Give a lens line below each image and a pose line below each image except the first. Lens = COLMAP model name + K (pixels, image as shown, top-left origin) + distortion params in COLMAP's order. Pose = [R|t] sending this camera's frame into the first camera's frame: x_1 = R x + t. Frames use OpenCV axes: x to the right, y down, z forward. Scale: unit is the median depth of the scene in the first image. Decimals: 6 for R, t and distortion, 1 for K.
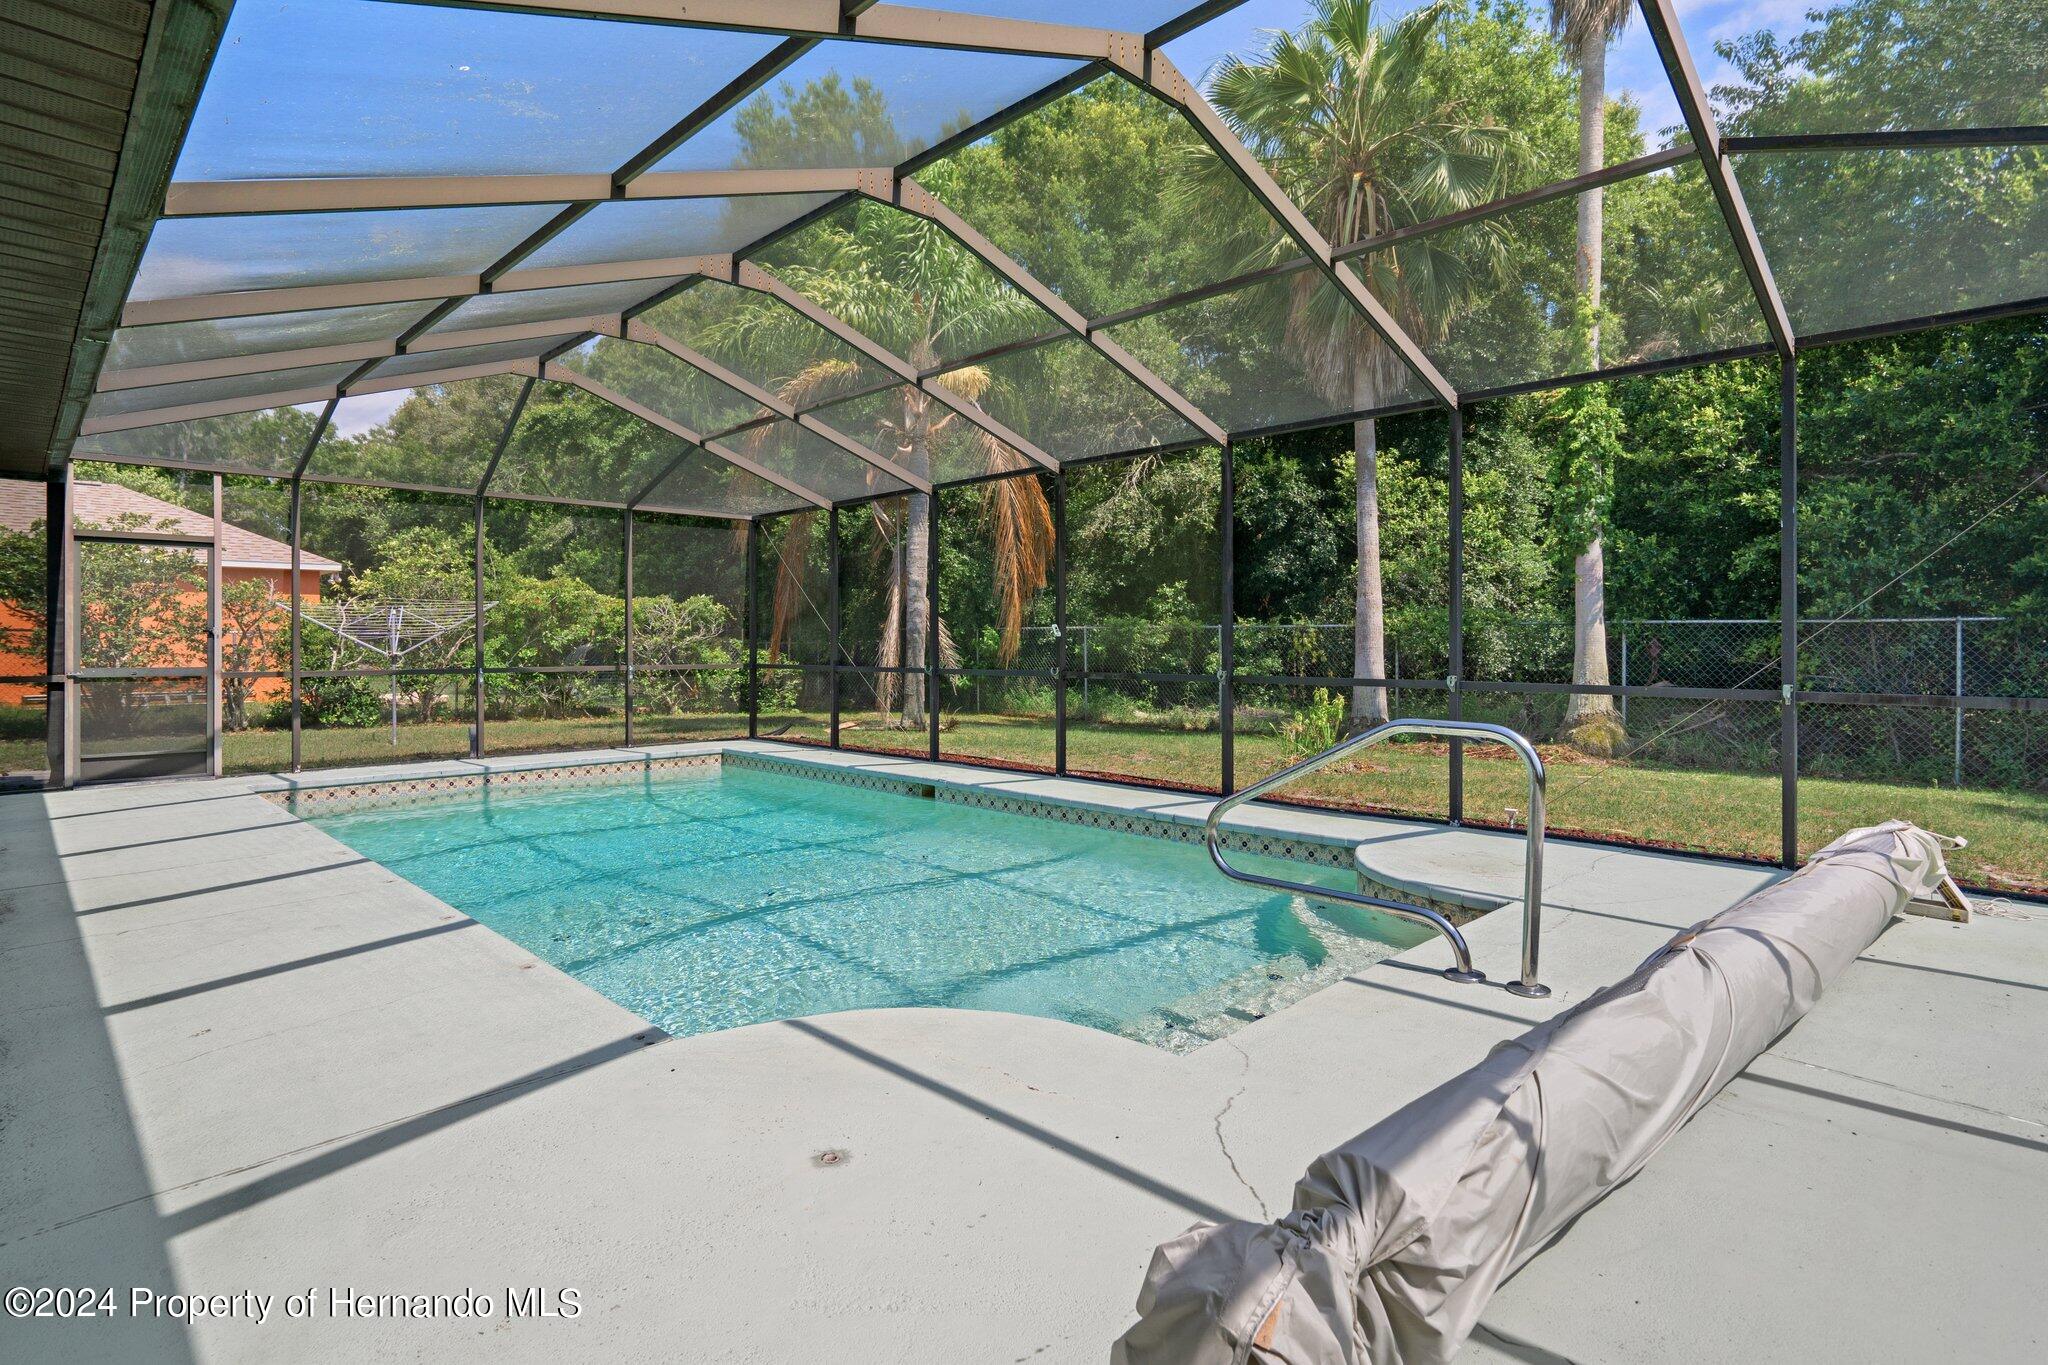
lens RADIAL K [[1011.1, 0, 1020.0], [0, 1011.1, 659.4], [0, 0, 1]] dist [-0.001056, -0.000804]
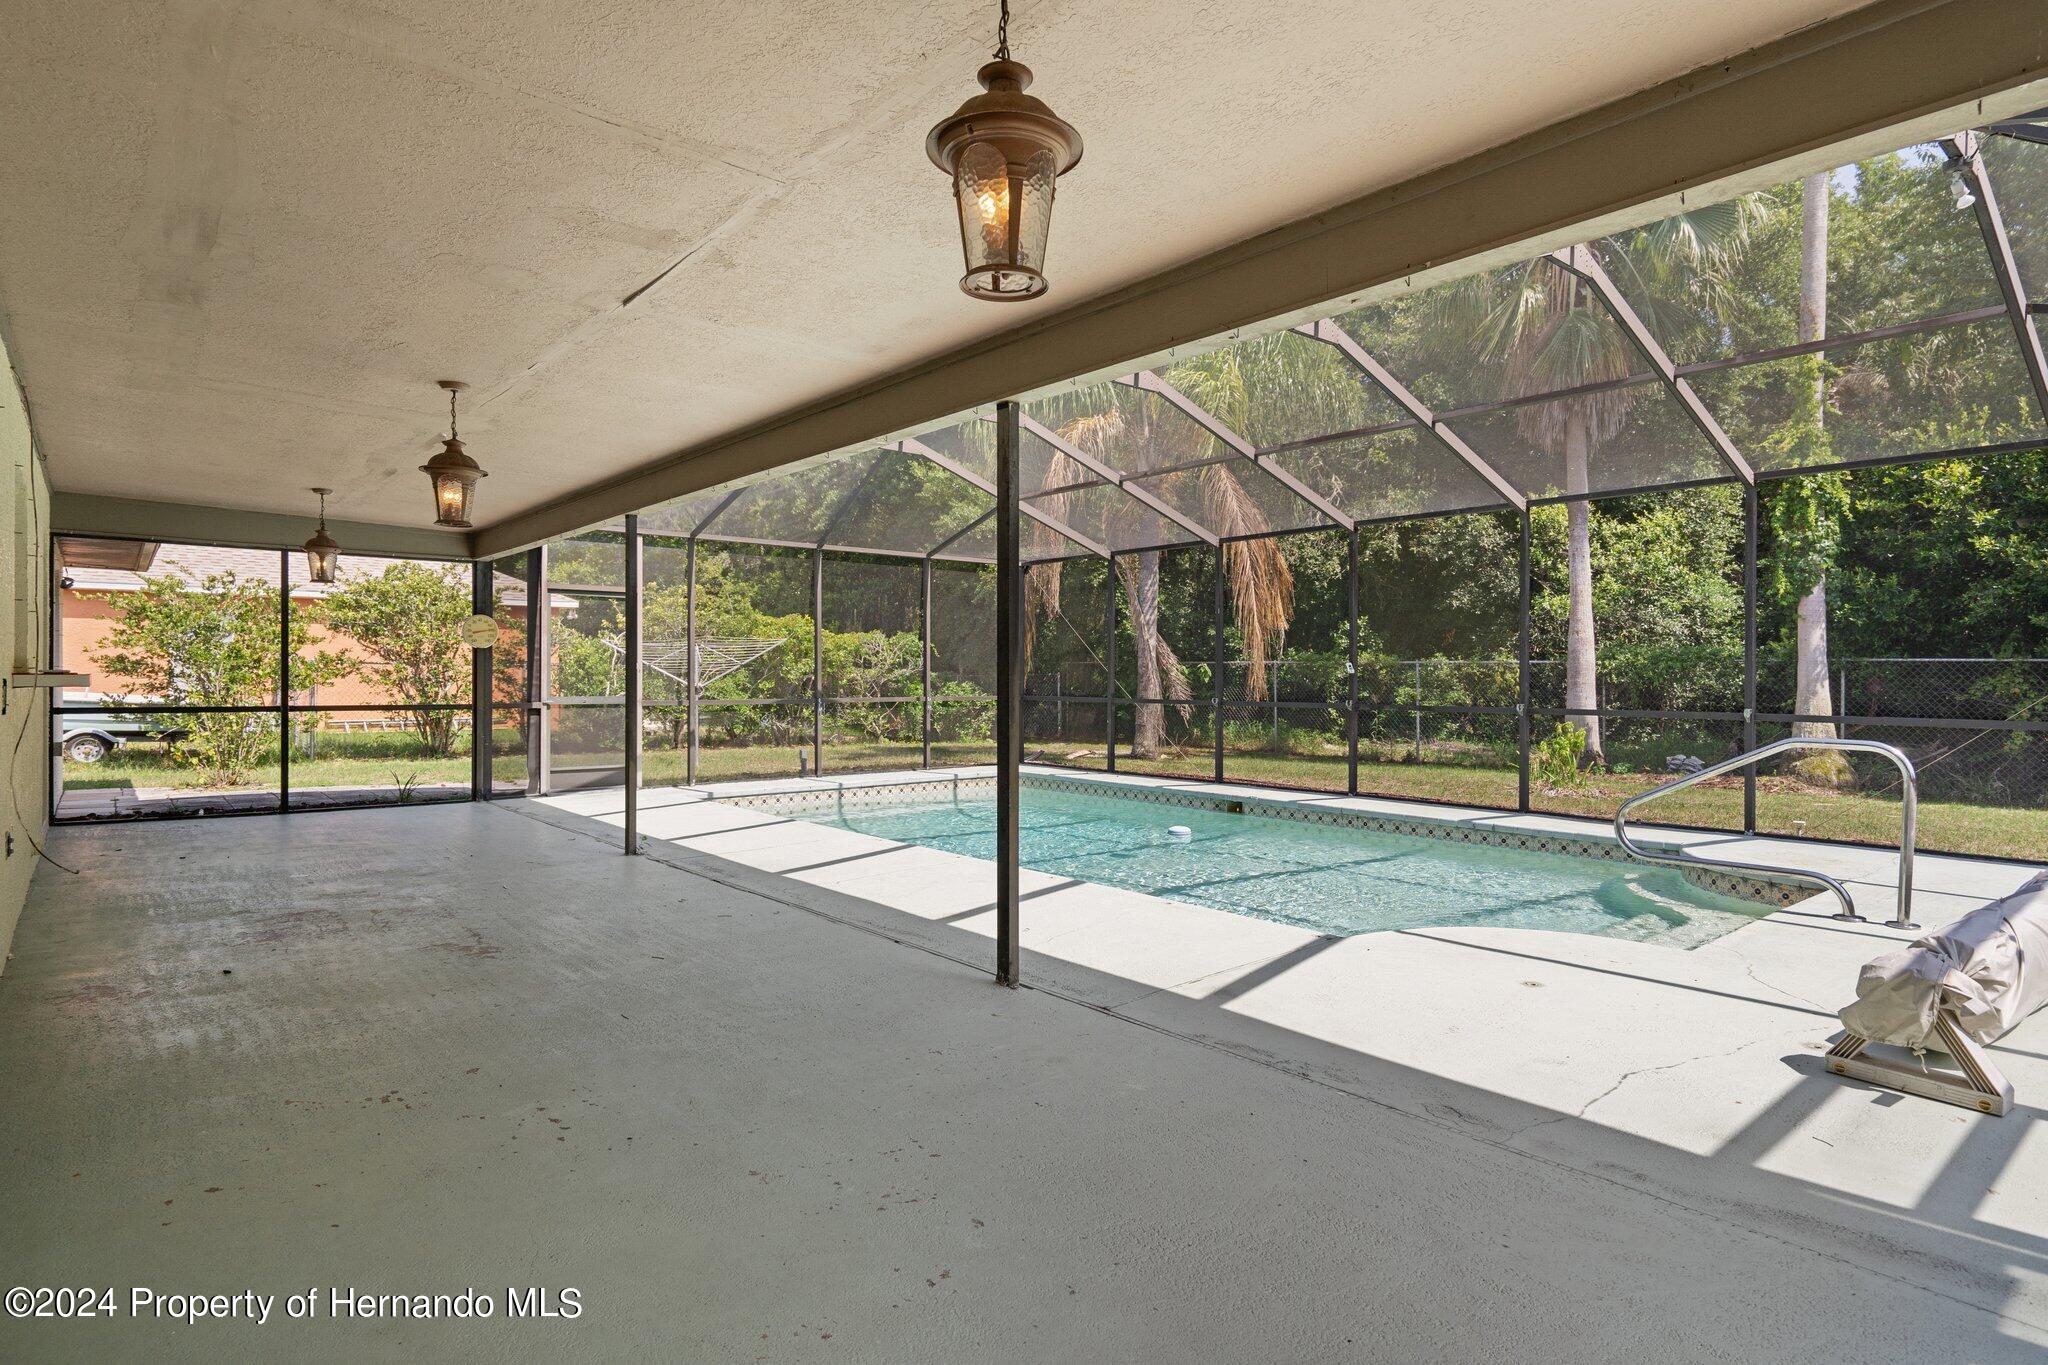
lens RADIAL K [[1073.4, 0, 1022.0], [0, 1073.4, 690.5], [0, 0, 1]] dist [0.005426, -0.000081]
pose [[0.997773, 0.004350, -0.066559, -0.201411], [-0.004467, 0.999989, -0.001602, 0.000214], [0.066551, 0.001895, 0.997781, -0.190364]]
